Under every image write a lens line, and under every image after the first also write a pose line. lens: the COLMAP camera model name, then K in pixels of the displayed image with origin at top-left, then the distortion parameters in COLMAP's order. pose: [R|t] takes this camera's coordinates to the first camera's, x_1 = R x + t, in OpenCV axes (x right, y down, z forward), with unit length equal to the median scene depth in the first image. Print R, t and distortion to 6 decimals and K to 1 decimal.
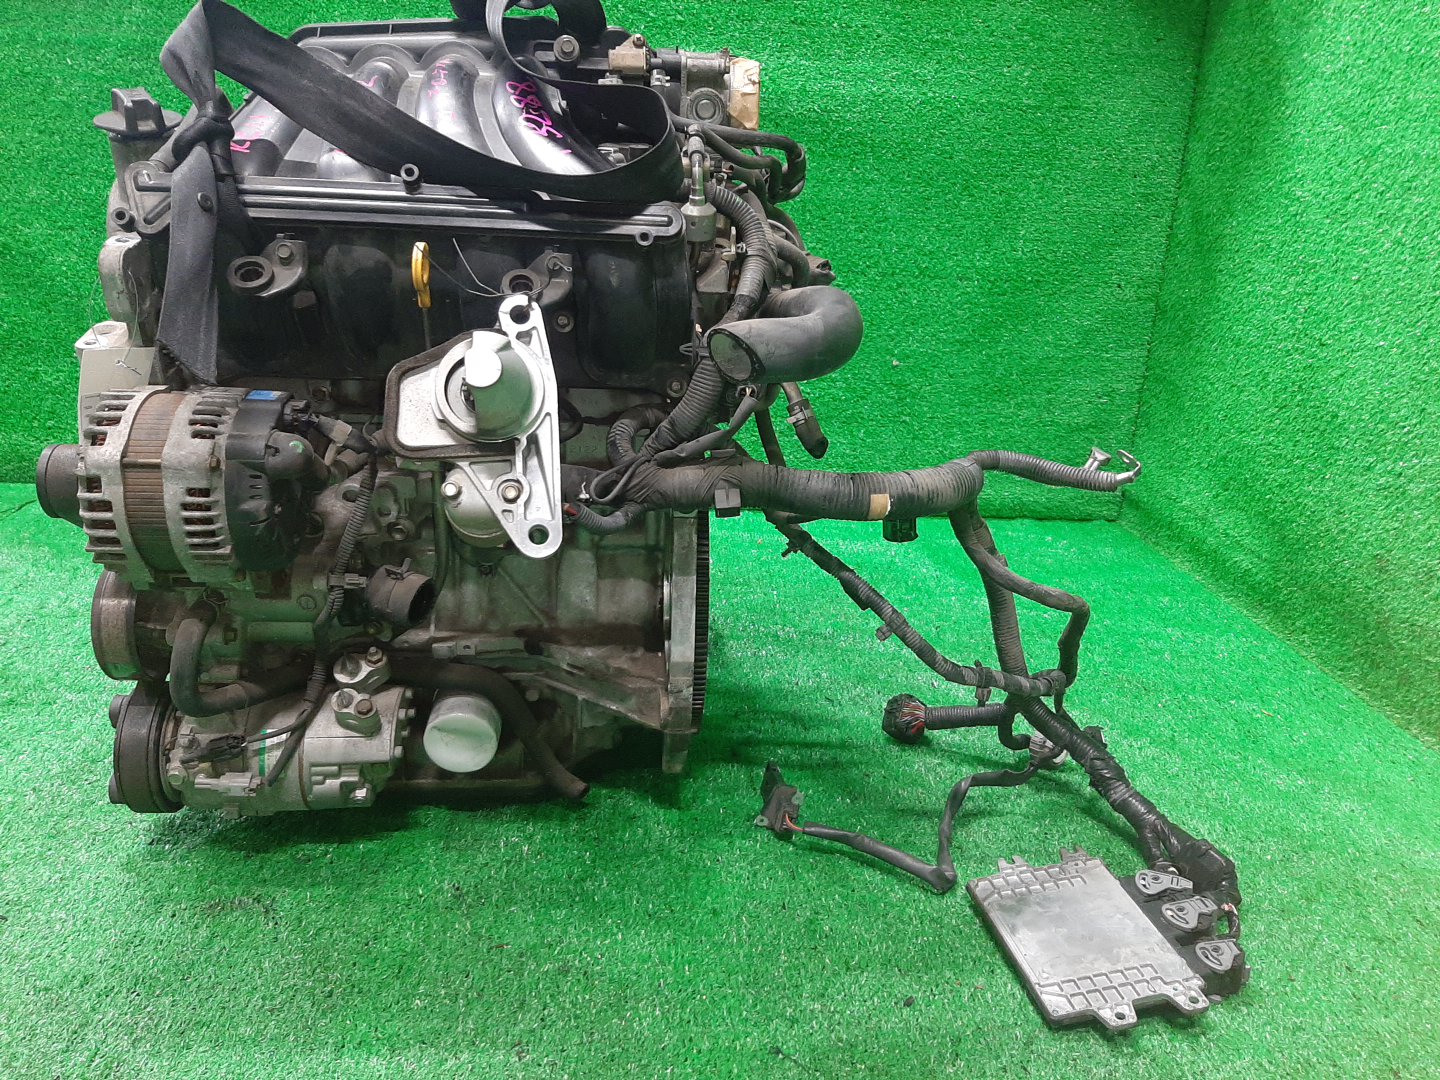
lens RADIAL K [[1087.5, 0, 720.0], [0, 1087.5, 540.0], [0, 0, 1]] dist [0.078292, -0.000251]
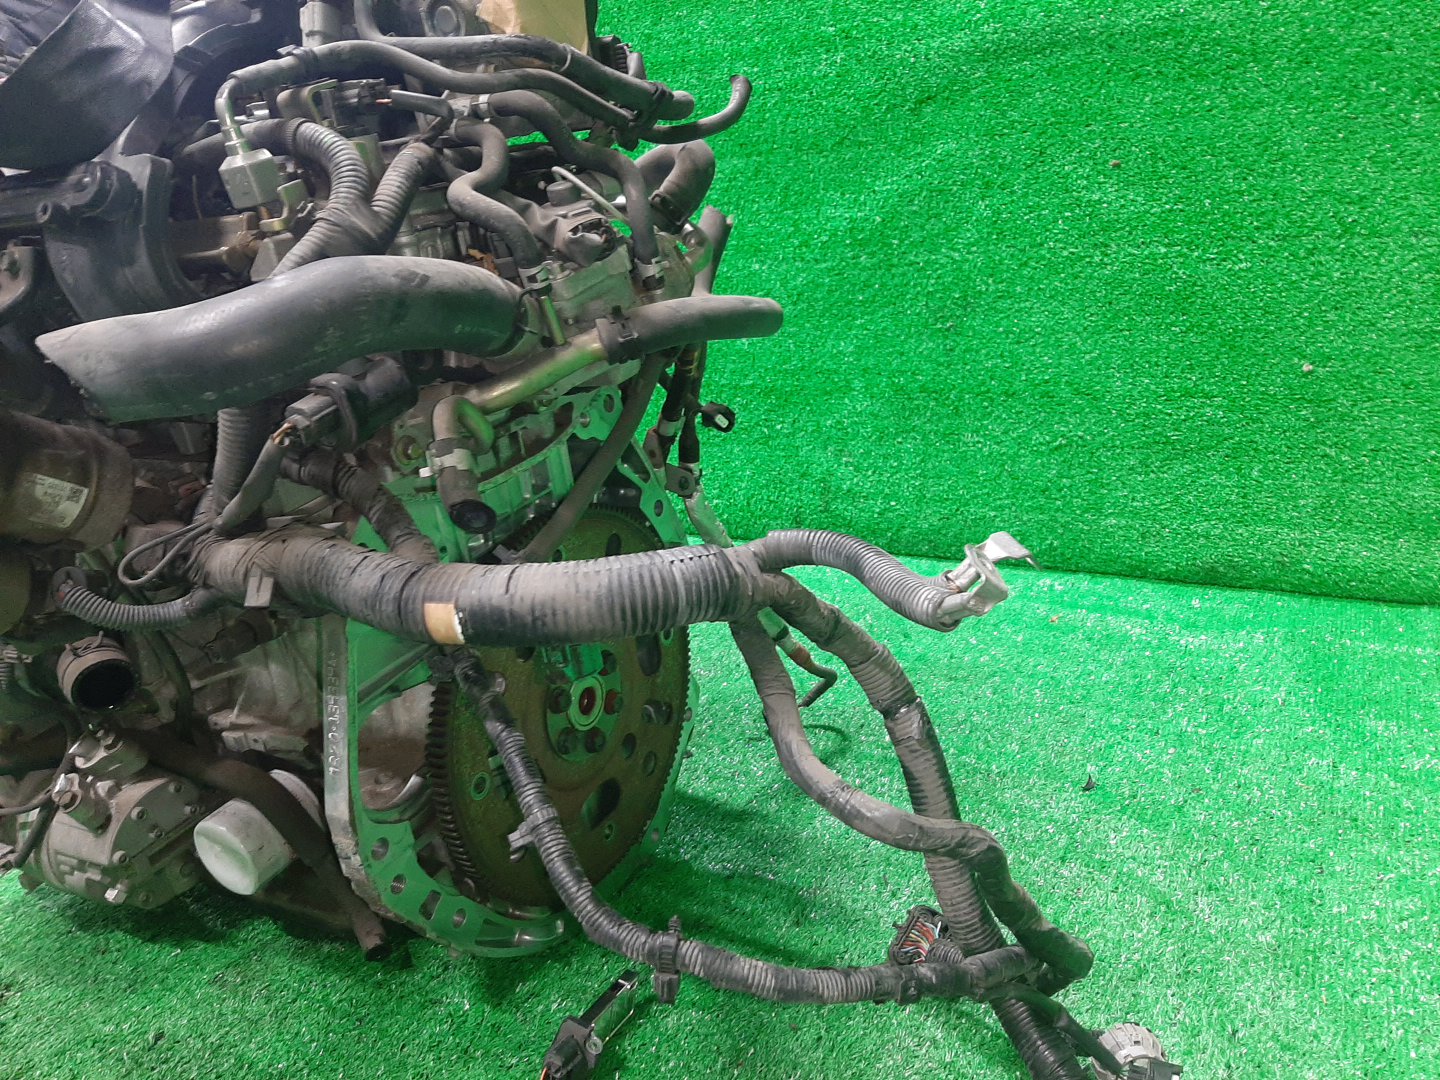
lens RADIAL K [[1123.2, 0, 720.0], [0, 1123.2, 540.0], [0, 0, 1]] dist [-0.001383, -0.002515]
pose [[0.834334, 0.053539, -0.548653, 0.255590], [-0.063623, 0.997974, 0.000635, -0.036811], [0.547576, 0.034377, 0.836050, 0.247042]]
